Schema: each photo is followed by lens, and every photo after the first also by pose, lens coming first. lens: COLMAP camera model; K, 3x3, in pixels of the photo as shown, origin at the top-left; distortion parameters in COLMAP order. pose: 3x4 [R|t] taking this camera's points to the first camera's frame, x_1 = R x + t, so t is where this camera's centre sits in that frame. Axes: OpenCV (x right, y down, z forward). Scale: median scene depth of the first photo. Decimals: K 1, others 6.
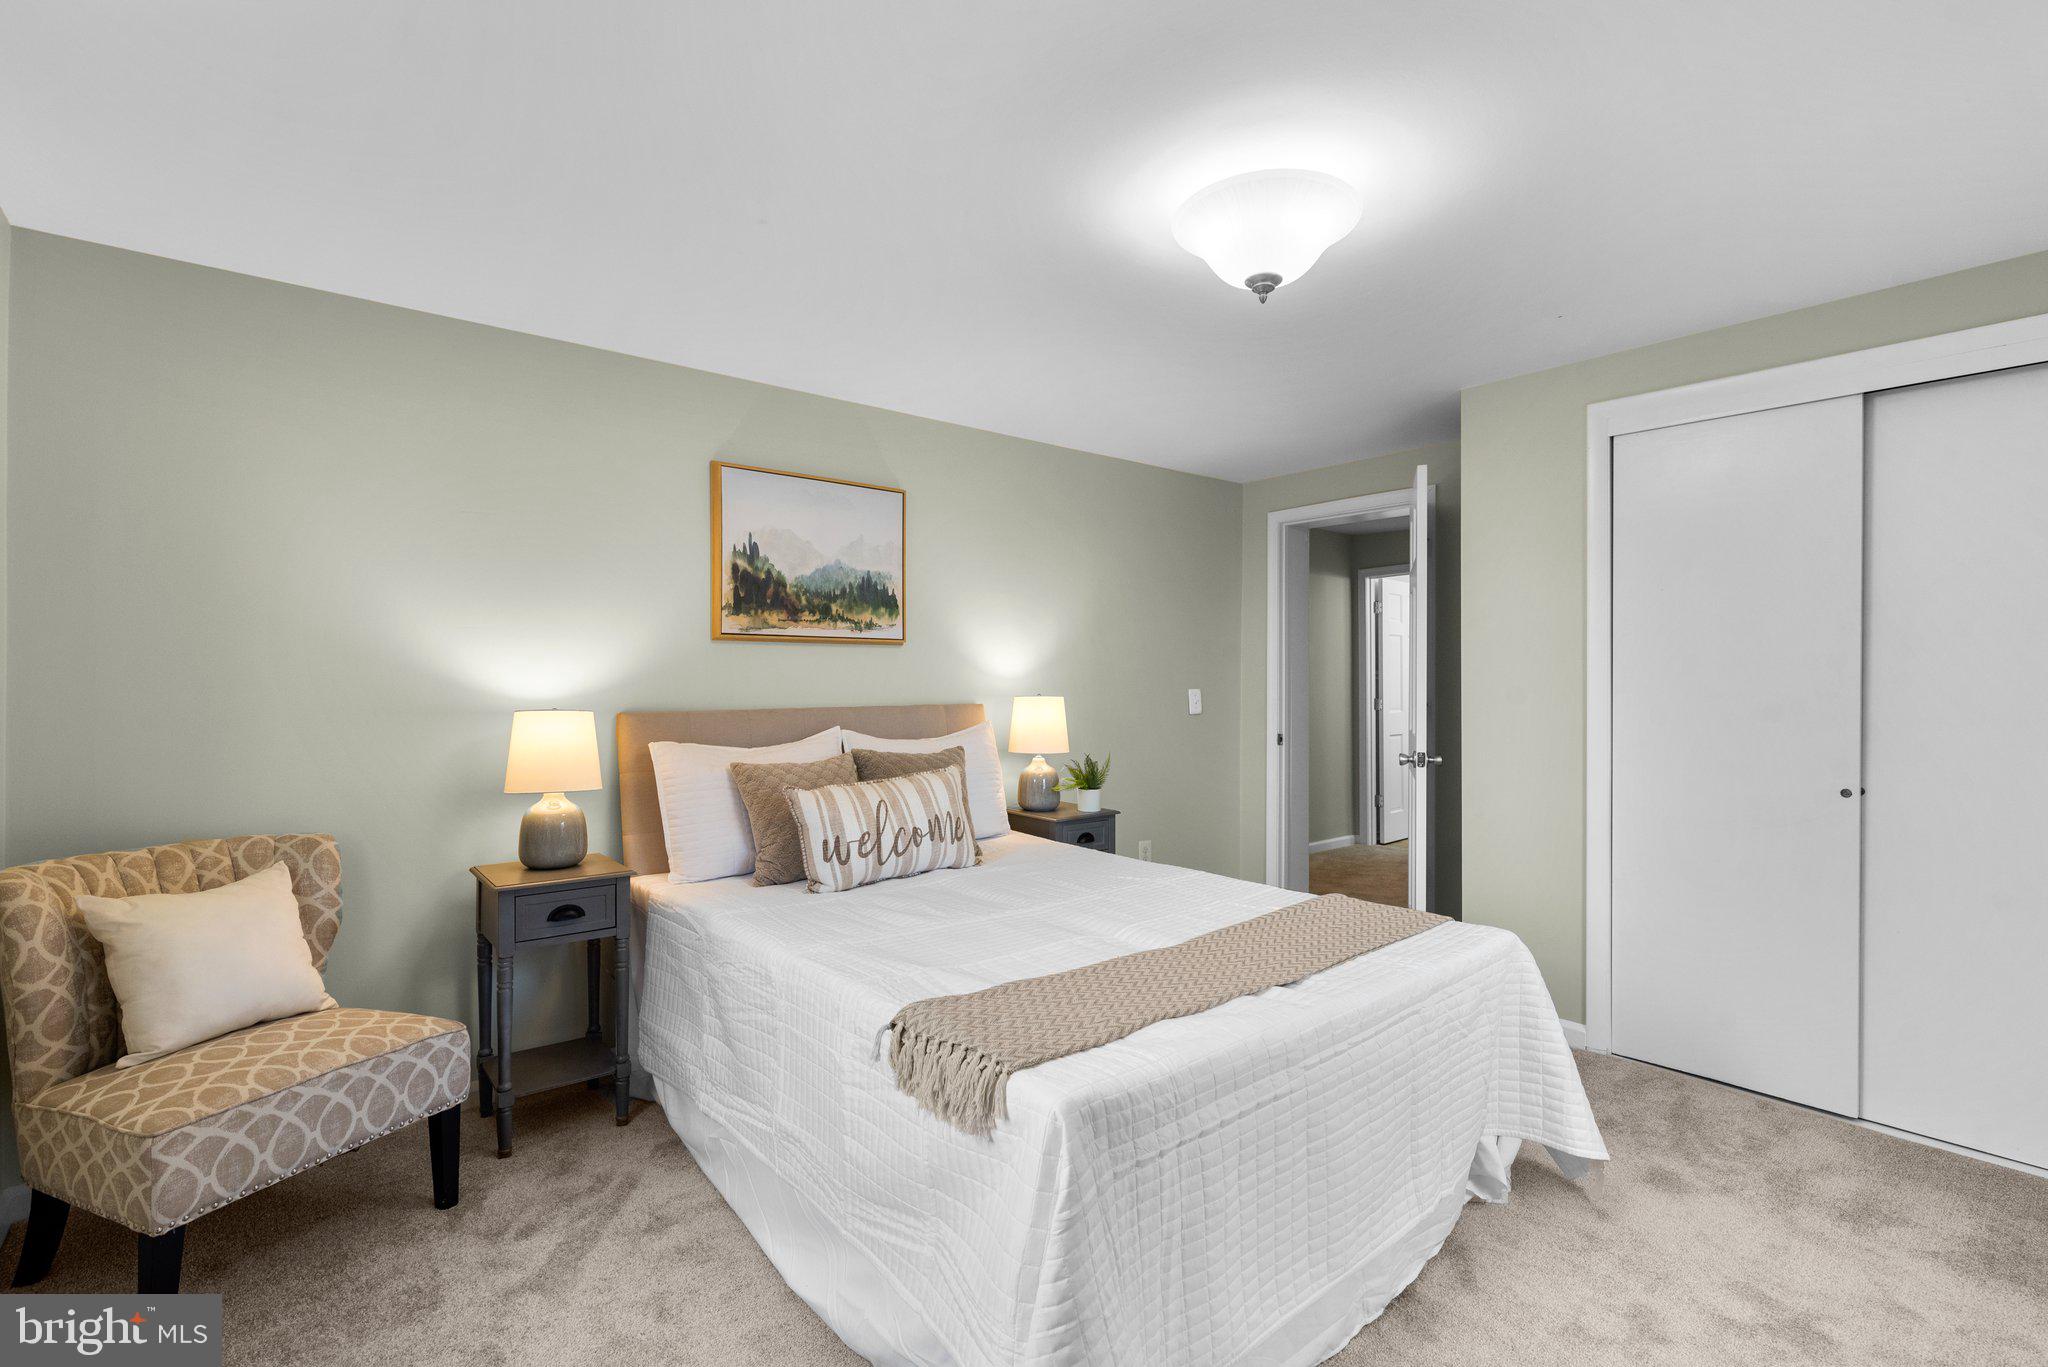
lens RADIAL K [[916.8, 0, 992.5], [0, 916.8, 684.1], [0, 0, 1]] dist [0.000920, -0.000633]
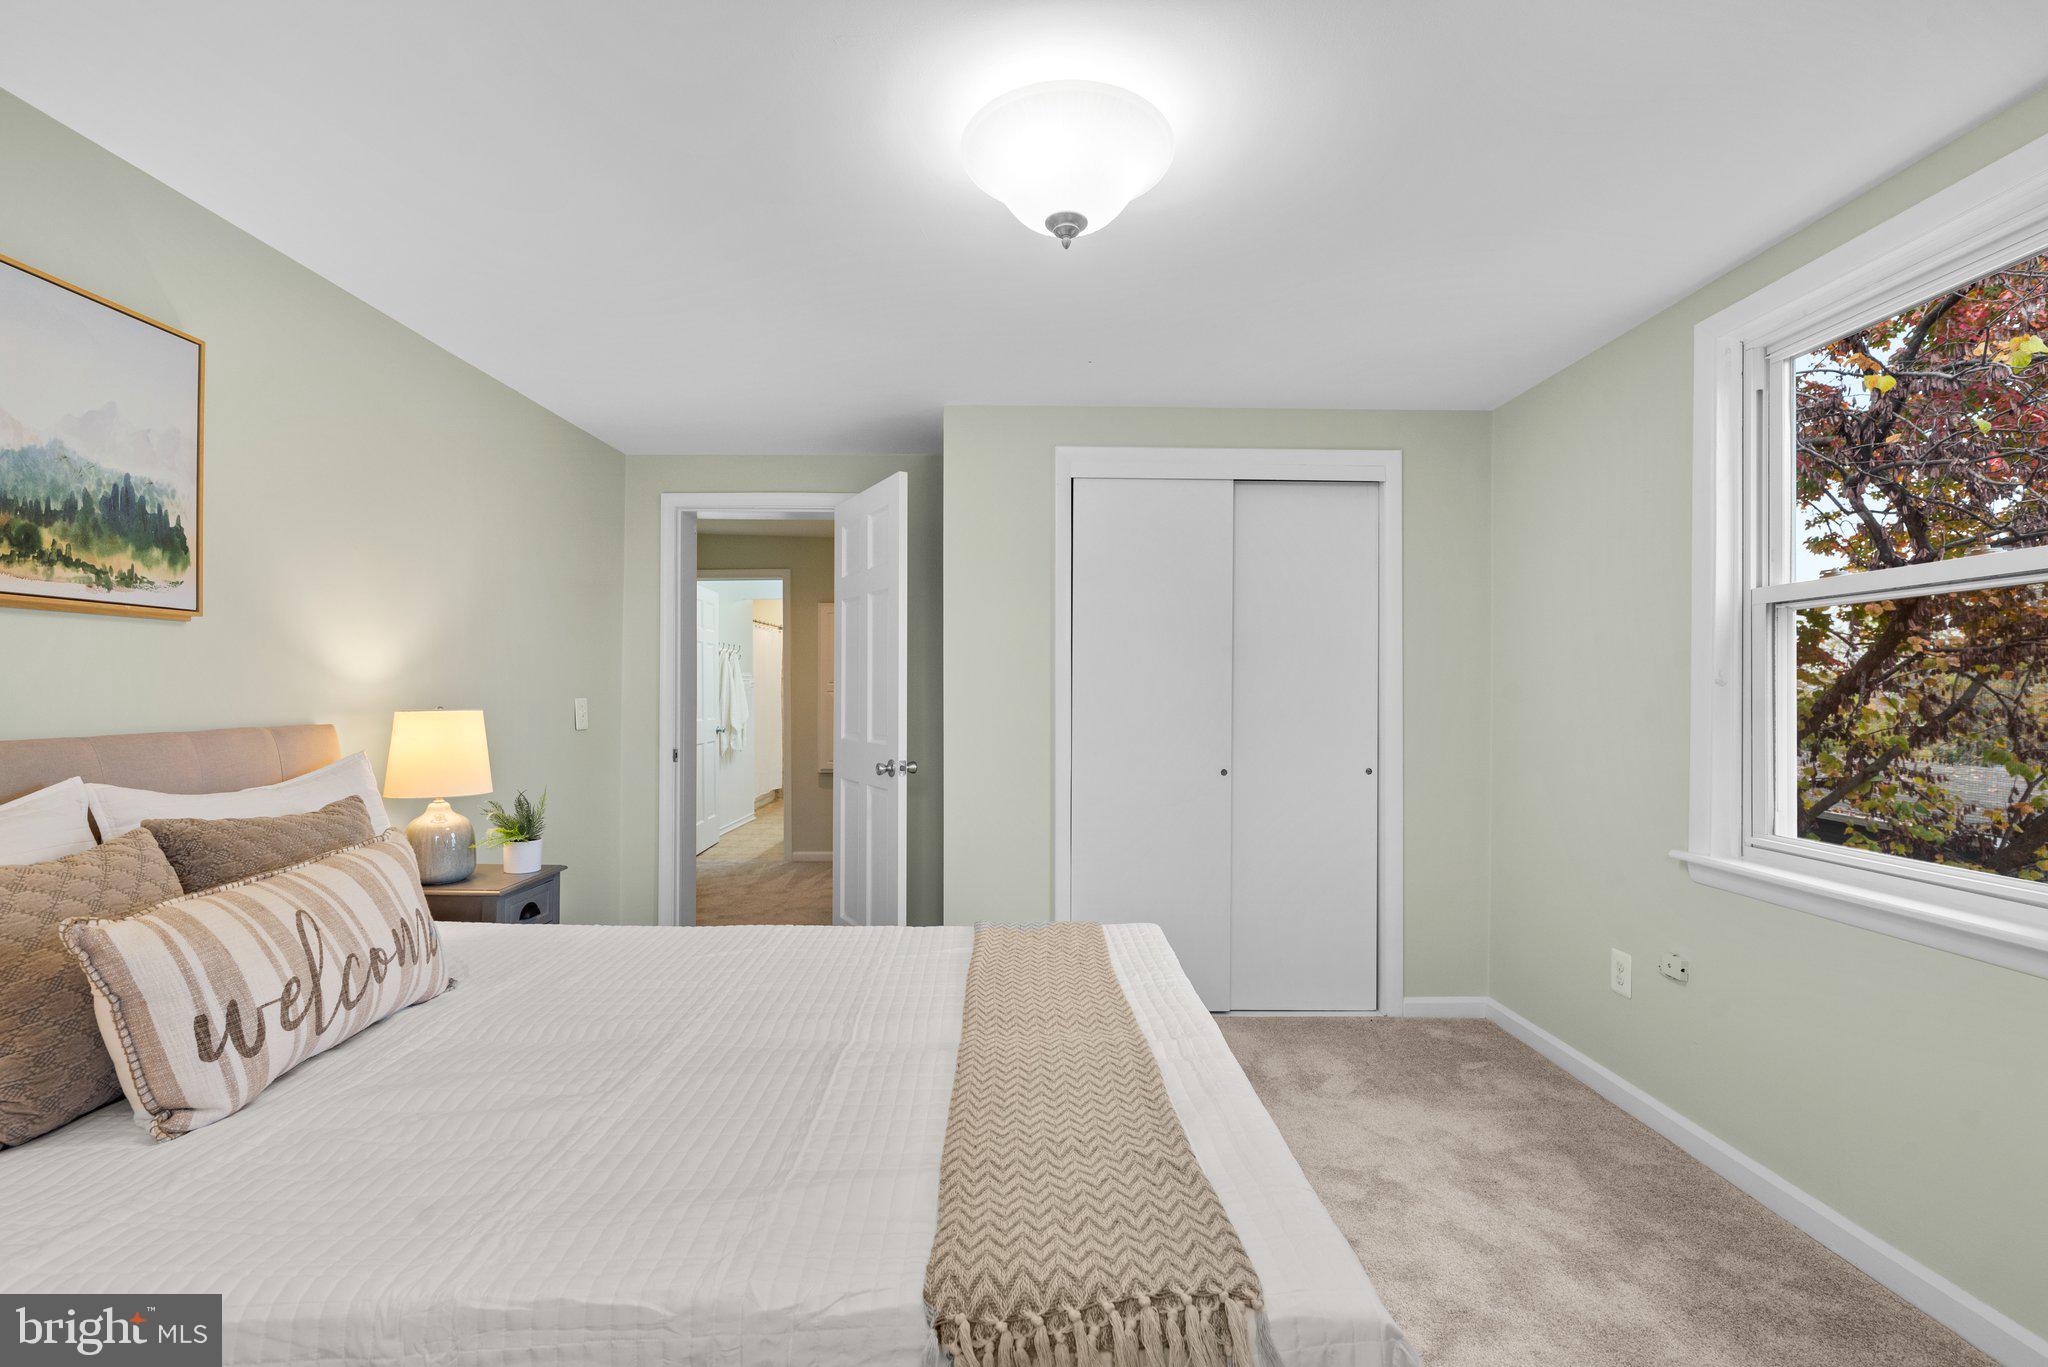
lens RADIAL K [[916.8, 0, 1021.0], [0, 916.8, 686.7], [0, 0, 1]] dist [0.000920, -0.000633]
pose [[0.625397, 0.004157, 0.780296, -0.228991], [0.001607, 0.999977, -0.006615, 0.001224], [-0.780305, 0.005391, 0.625375, 0.287654]]
